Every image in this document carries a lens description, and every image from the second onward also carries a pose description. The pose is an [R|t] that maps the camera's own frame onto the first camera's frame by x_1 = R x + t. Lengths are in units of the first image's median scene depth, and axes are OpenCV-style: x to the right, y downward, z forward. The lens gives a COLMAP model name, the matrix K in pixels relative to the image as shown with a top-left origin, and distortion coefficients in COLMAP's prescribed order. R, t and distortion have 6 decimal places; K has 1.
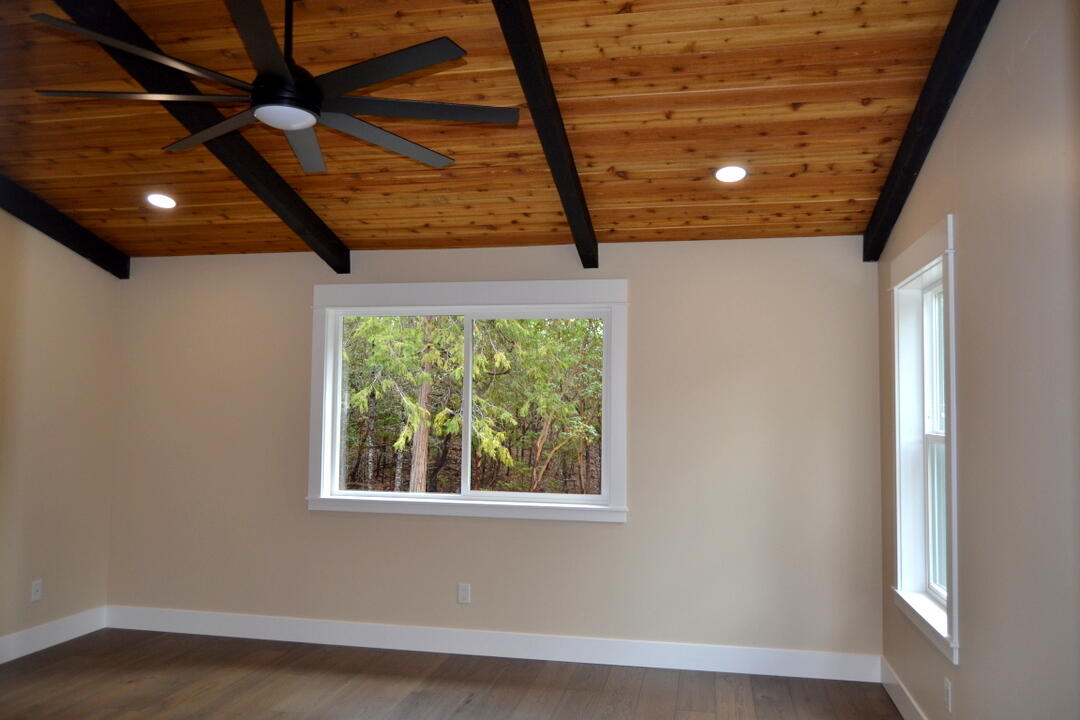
lens RADIAL K [[855.1, 0, 546.6], [0, 855.1, 357.7], [0, 0, 1]] dist [-0.016502, 0.011546]
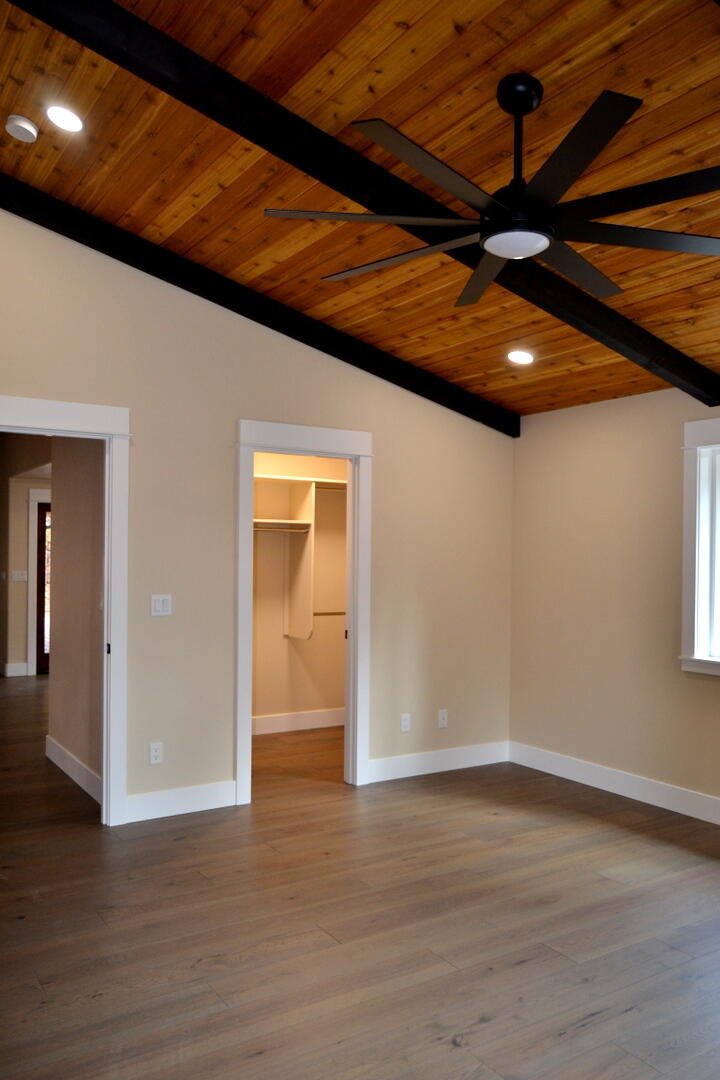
lens RADIAL K [[855.1, 0, 360.4], [0, 855.1, 555.1], [0, 0, 1]] dist [-0.016502, 0.011546]
pose [[0.693328, -0.002756, -0.720617, 0.151111], [0.040301, 0.998576, 0.034956, 0.009686], [0.719494, -0.053278, 0.692452, 0.135406]]
